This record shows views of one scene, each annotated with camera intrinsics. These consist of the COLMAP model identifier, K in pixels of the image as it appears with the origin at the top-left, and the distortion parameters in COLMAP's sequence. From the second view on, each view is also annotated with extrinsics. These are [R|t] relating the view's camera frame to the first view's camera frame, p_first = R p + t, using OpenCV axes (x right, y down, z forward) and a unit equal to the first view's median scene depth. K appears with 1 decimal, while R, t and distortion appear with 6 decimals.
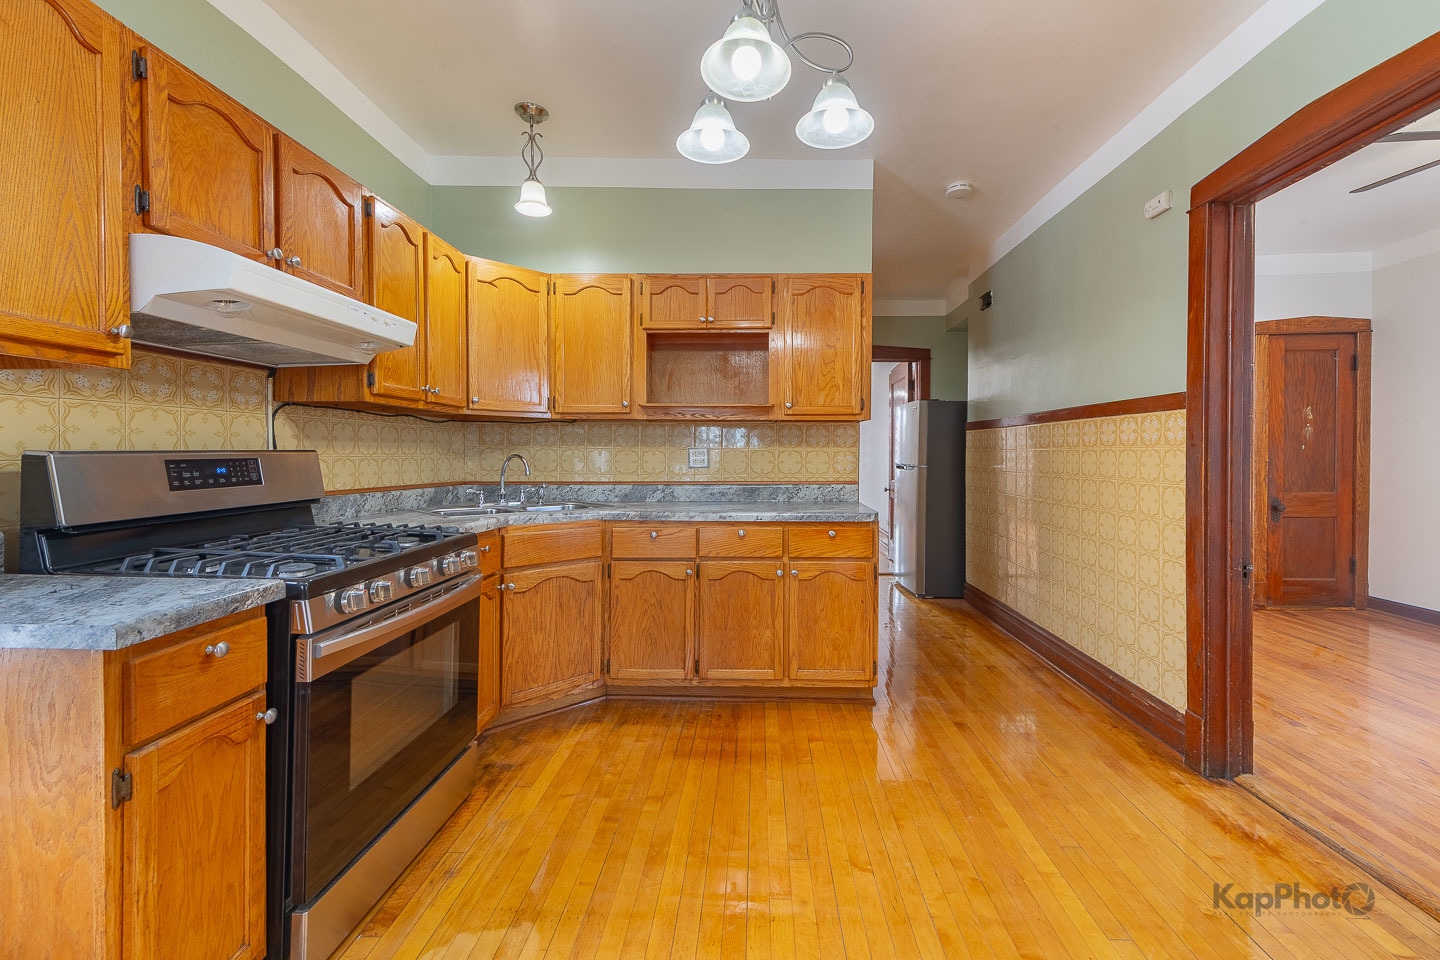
lens RADIAL K [[612.9, 0, 760.8], [0, 612.9, 457.8], [0, 0, 1]] dist [0.019099, -0.006051]
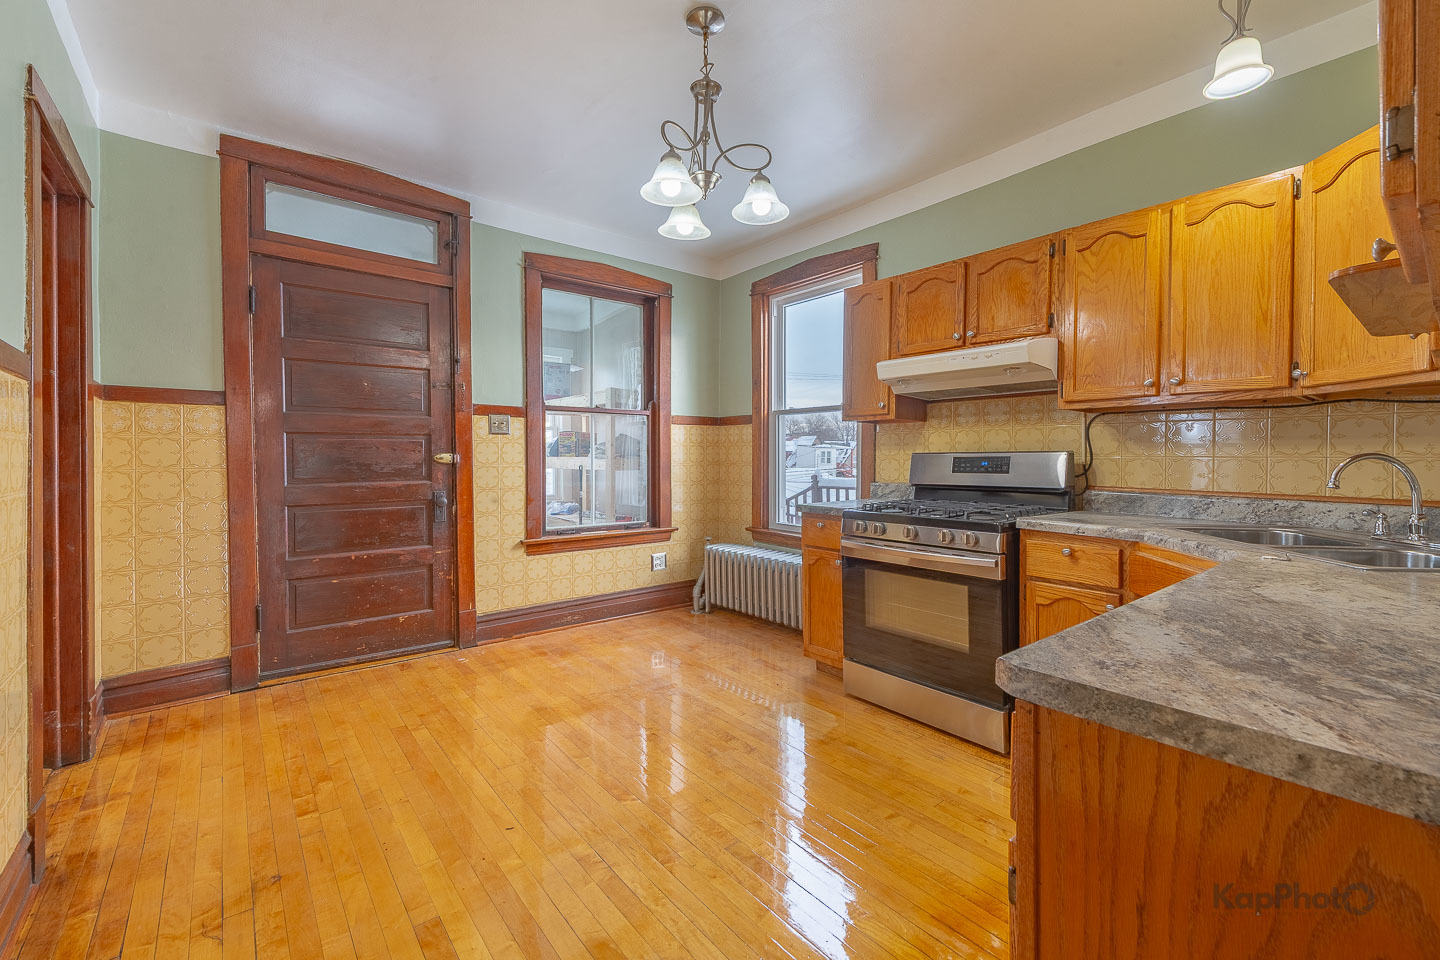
lens RADIAL K [[612.9, 0, 719.2], [0, 612.9, 455.8], [0, 0, 1]] dist [0.019099, -0.006051]
pose [[-0.783107, -0.008407, -0.621831, 0.511130], [-0.011374, 0.999935, 0.000805, 0.003781], [0.621784, 0.007704, -0.783151, 1.258125]]
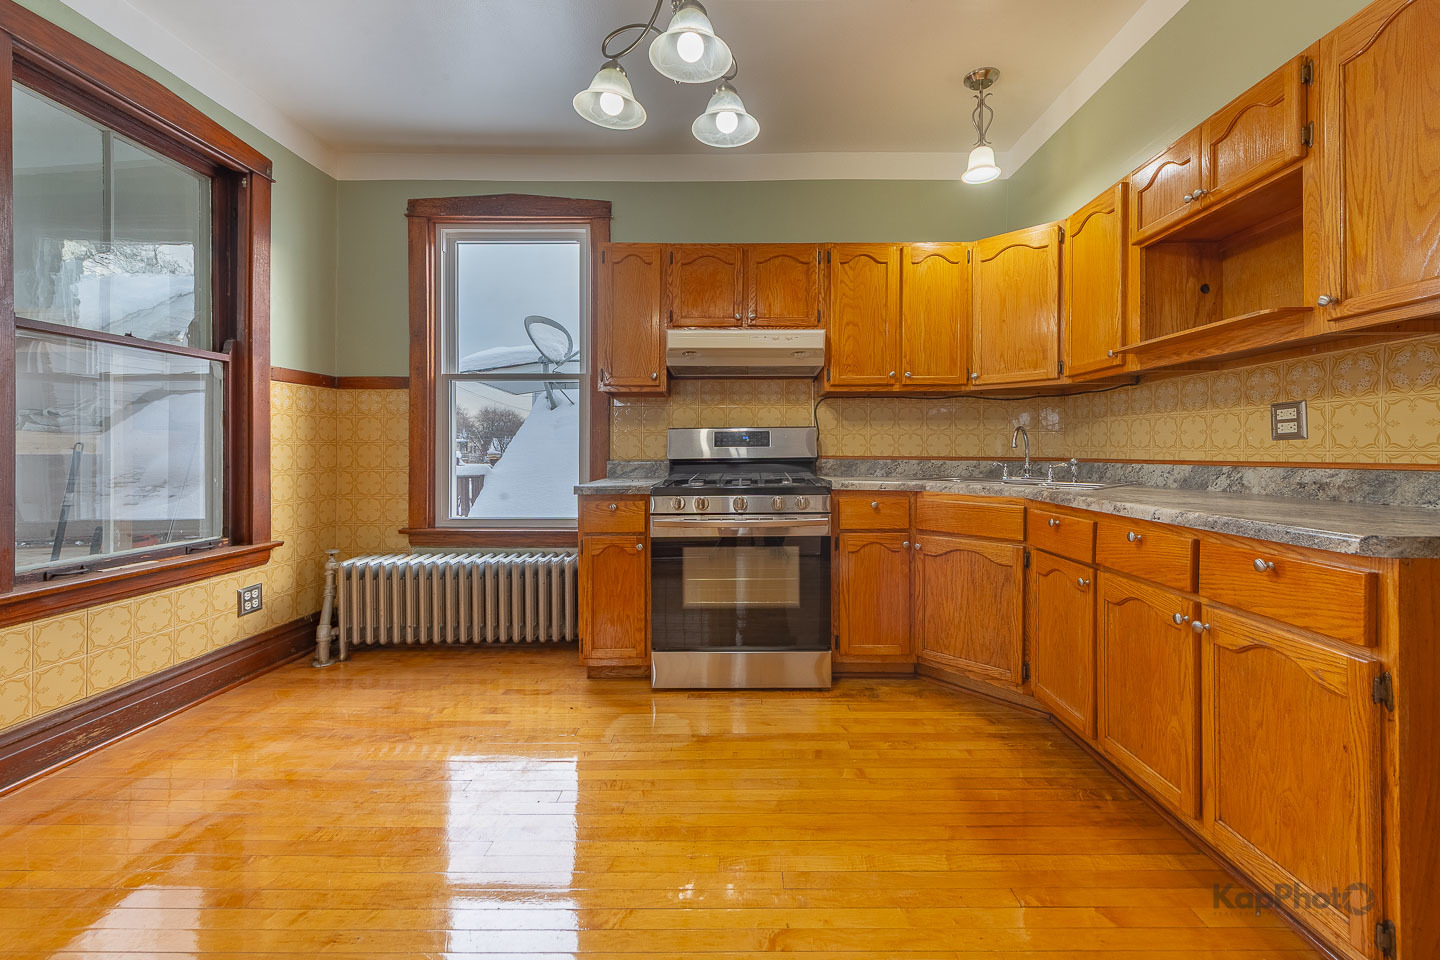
lens RADIAL K [[612.9, 0, 742.6], [0, 612.9, 444.6], [0, 0, 1]] dist [0.019099, -0.006051]
pose [[-0.002566, -0.013079, -0.999911, 0.651546], [-0.005201, 0.999901, -0.013065, 0.043715], [0.999983, 0.005167, -0.002633, 0.667170]]
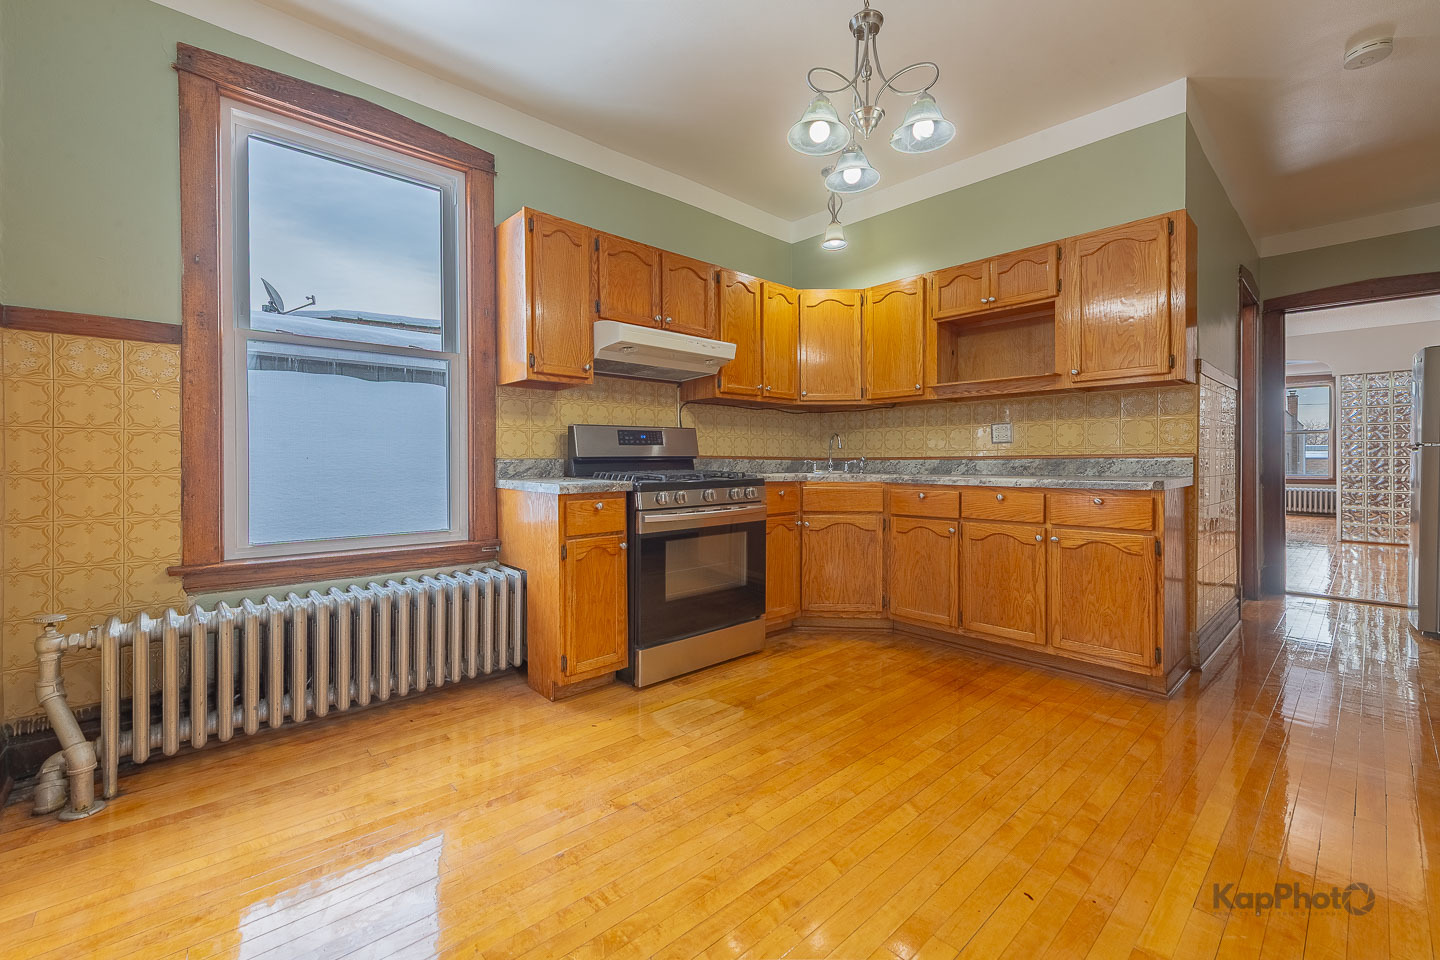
lens RADIAL K [[612.9, 0, 729.2], [0, 612.9, 463.6], [0, 0, 1]] dist [0.019099, -0.006051]
pose [[0.692328, -0.004614, -0.721568, 0.450818], [0.001875, 0.999988, -0.004595, 0.075297], [0.721580, 0.001828, 0.692328, -0.077280]]
